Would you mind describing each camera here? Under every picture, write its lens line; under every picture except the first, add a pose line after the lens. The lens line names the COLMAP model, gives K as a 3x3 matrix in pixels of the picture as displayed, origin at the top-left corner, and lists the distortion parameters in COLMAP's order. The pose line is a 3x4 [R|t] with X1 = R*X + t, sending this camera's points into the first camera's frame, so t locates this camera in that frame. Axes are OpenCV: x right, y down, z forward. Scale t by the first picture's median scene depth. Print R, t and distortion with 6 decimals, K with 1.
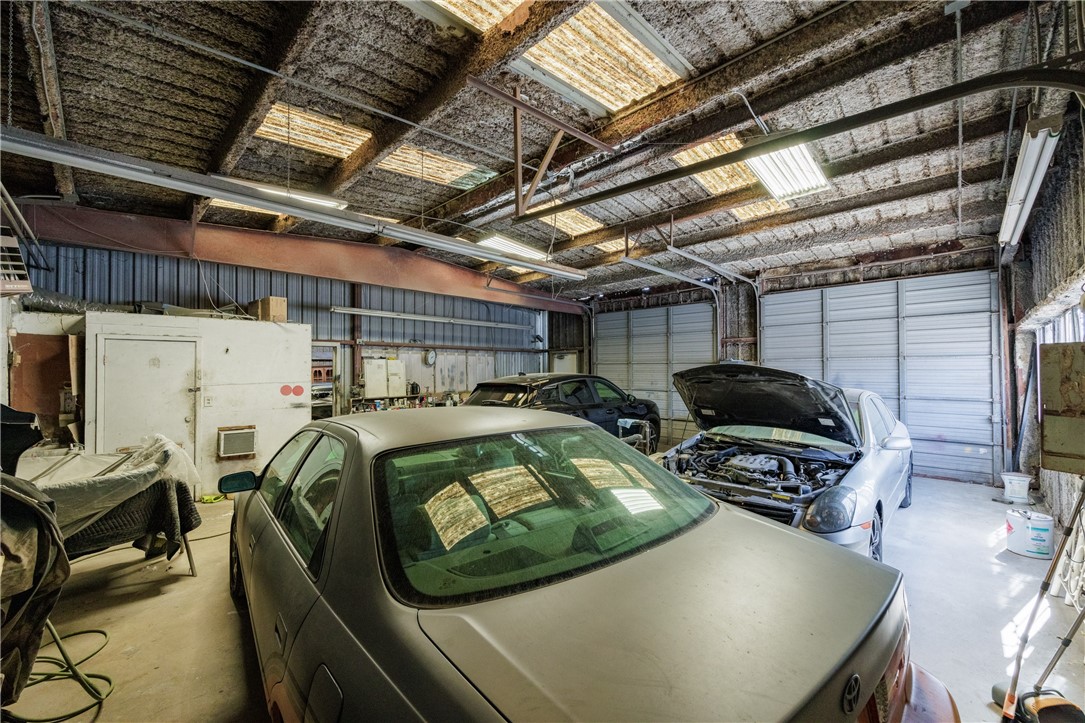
lens RADIAL K [[433.1, 0, 538.1], [0, 433.1, 365.1], [0, 0, 1]] dist [-0.010274, -0.001532]
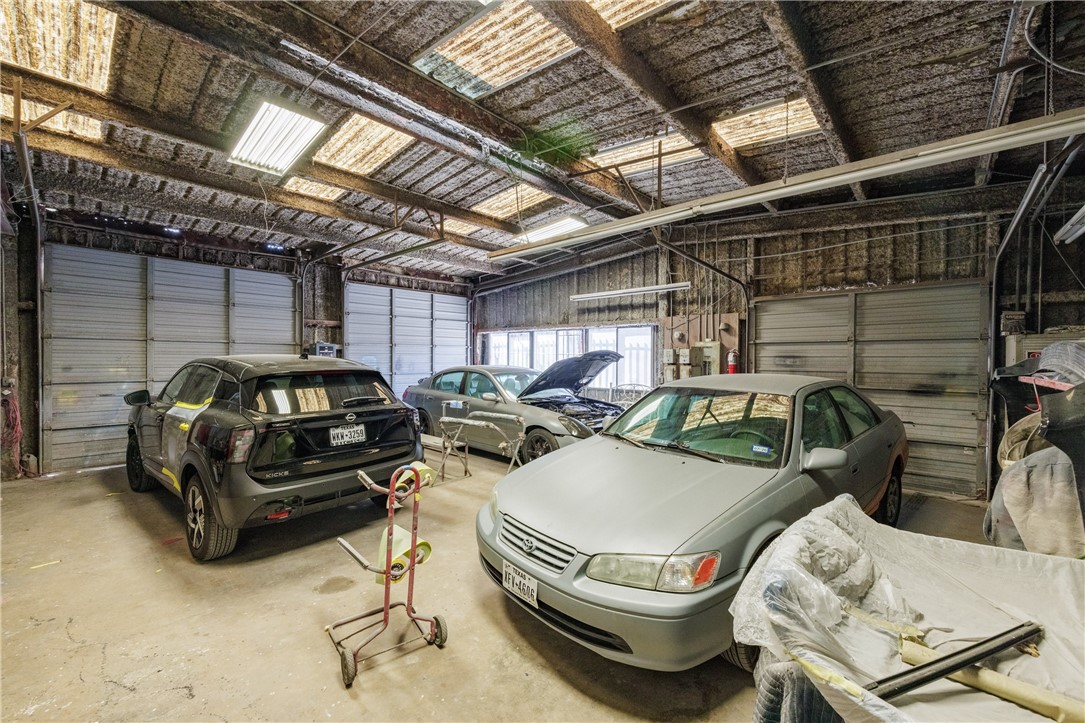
lens RADIAL K [[433.1, 0, 537.7], [0, 433.1, 361.4], [0, 0, 1]] dist [-0.010274, -0.001532]
pose [[-0.033620, -0.010484, 0.999380, -0.593591], [-0.021415, 0.999723, 0.009767, 0.011804], [-0.999205, -0.021073, -0.033836, 0.615235]]
